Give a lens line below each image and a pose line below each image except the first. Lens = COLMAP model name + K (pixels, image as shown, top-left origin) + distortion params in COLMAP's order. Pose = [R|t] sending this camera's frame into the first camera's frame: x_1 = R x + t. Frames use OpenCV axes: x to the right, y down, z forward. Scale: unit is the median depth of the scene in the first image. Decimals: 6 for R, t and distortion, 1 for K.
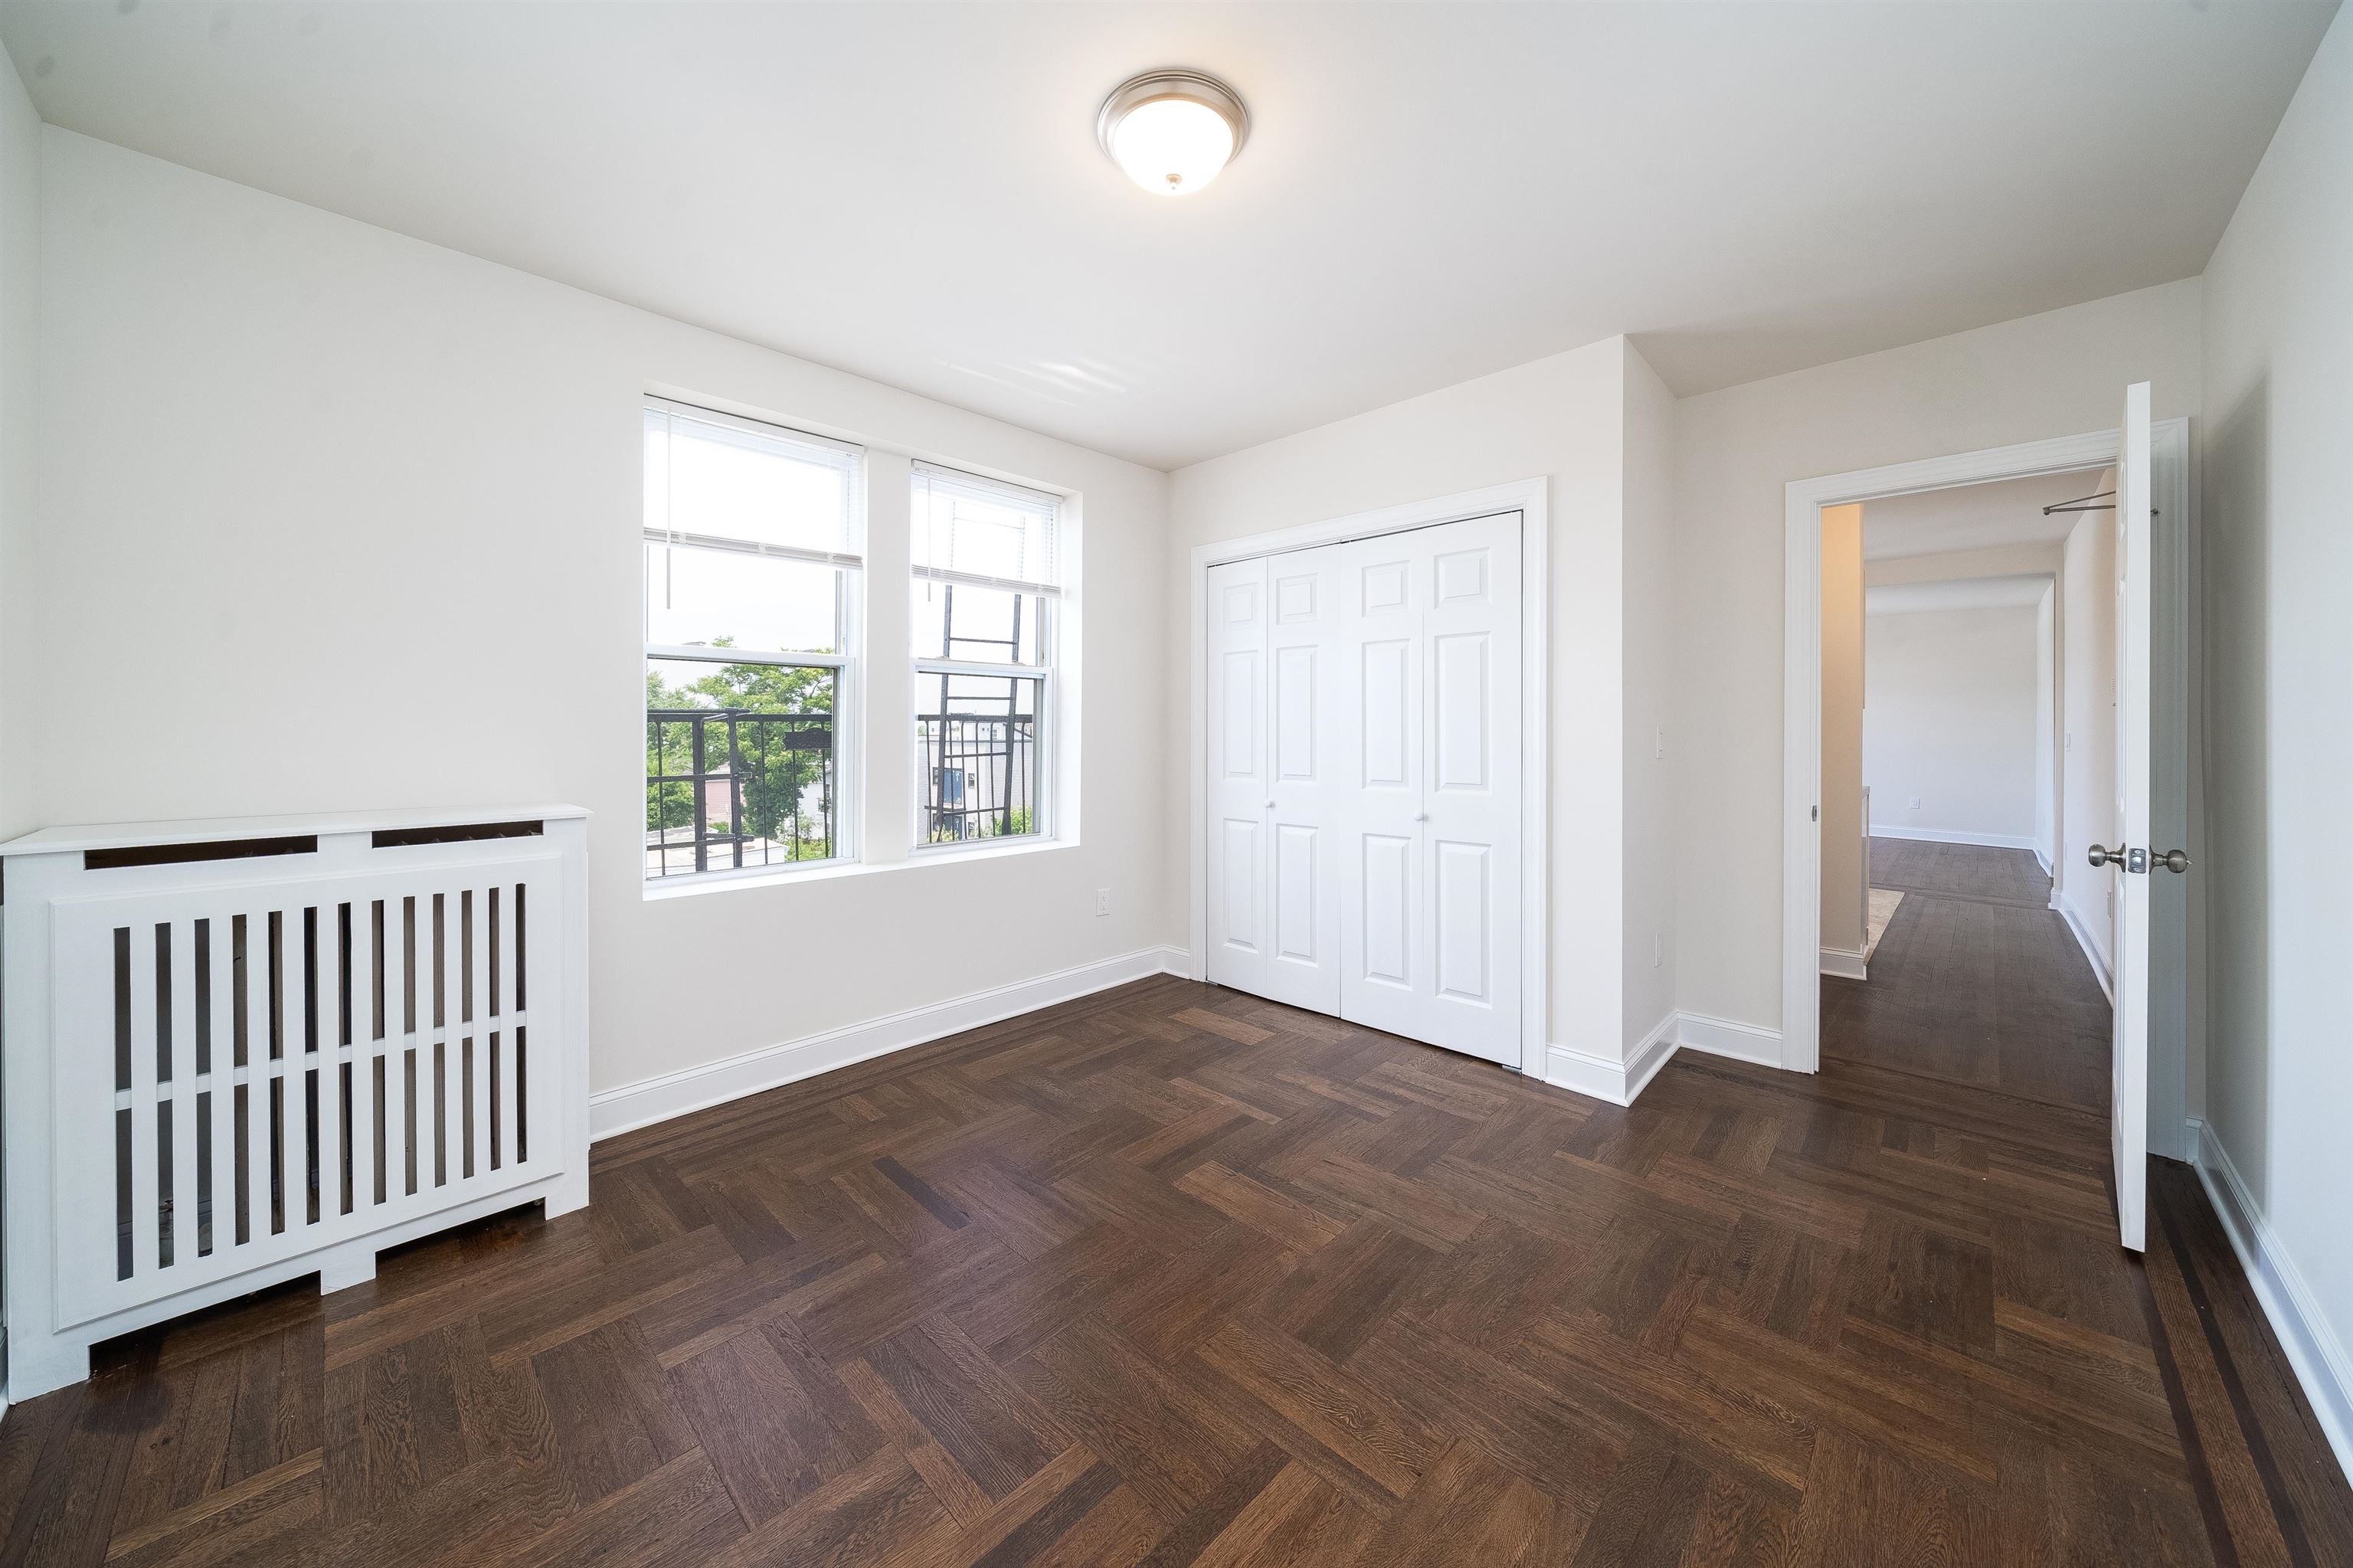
lens RADIAL K [[843.9, 0, 1187.6], [0, 843.9, 721.8], [0, 0, 1]] dist [-0.005298, -0.000171]
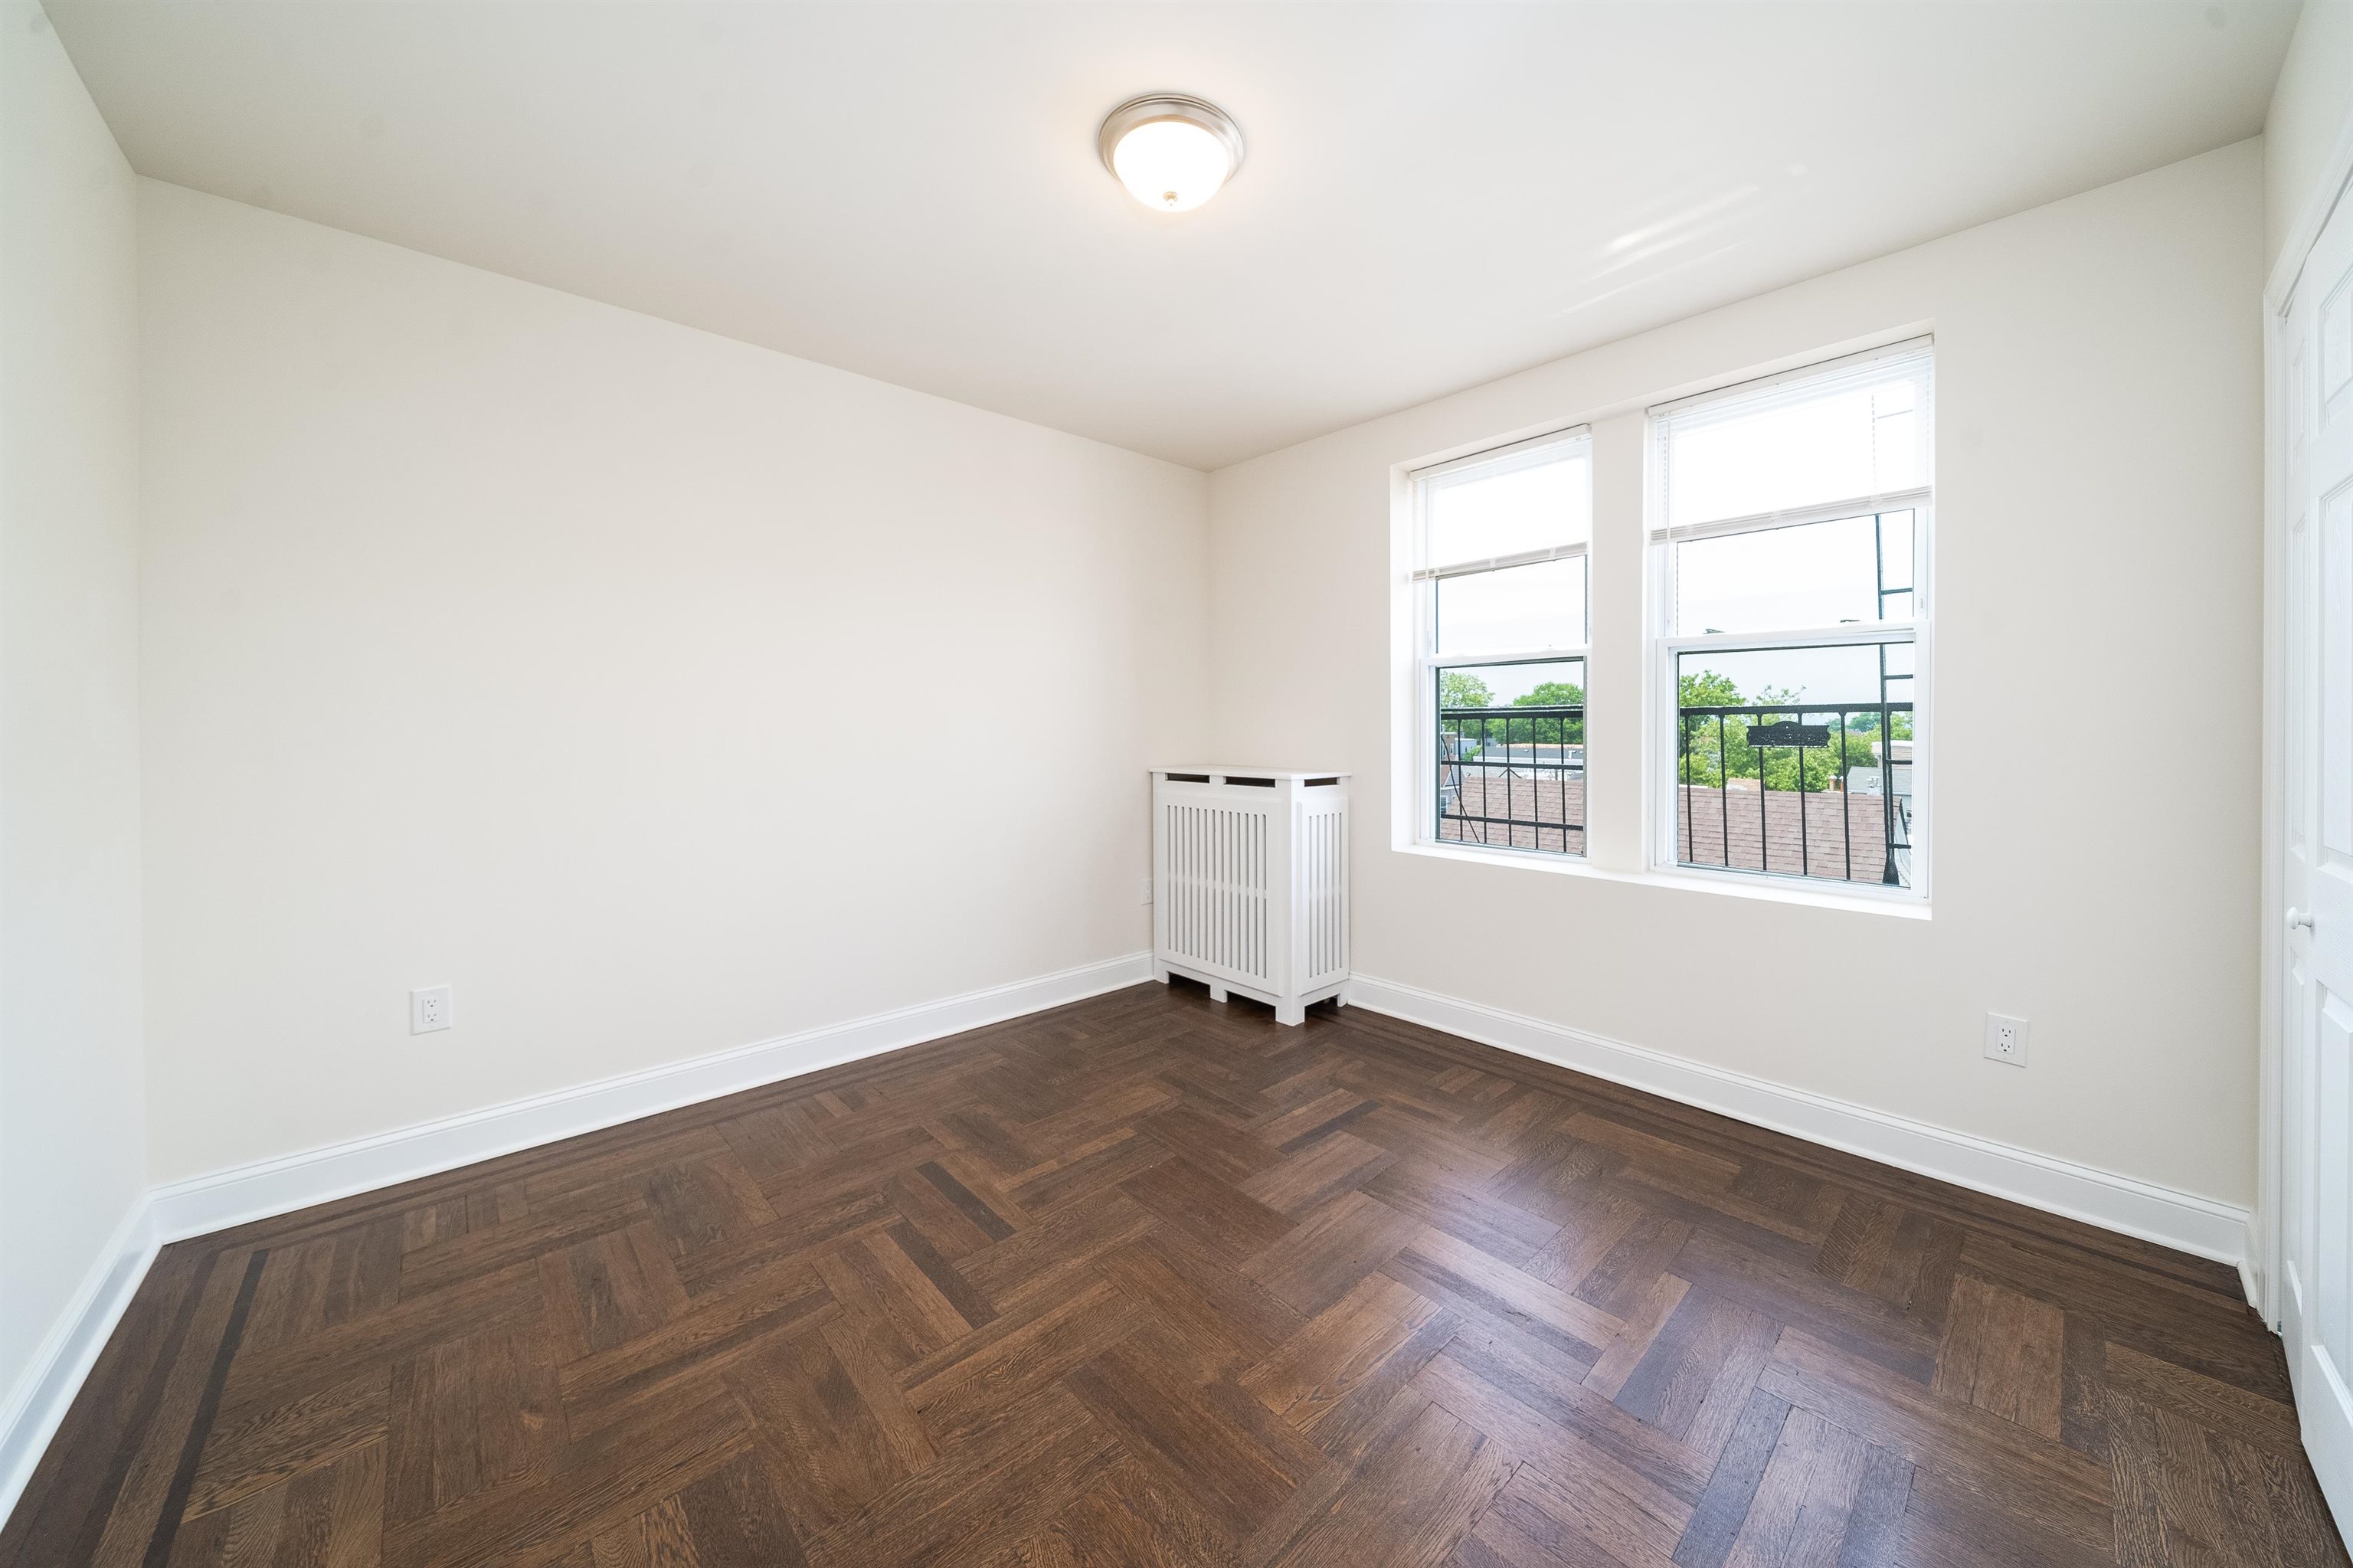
lens RADIAL K [[813.9, 0, 1175.7], [0, 813.9, 721.2], [0, 0, 1]] dist [0.000130, -0.000007]
pose [[-0.070765, -0.003460, -0.997487, 0.820088], [0.011199, 0.999928, -0.004263, 0.007698], [0.997430, -0.011472, -0.070722, 0.890173]]
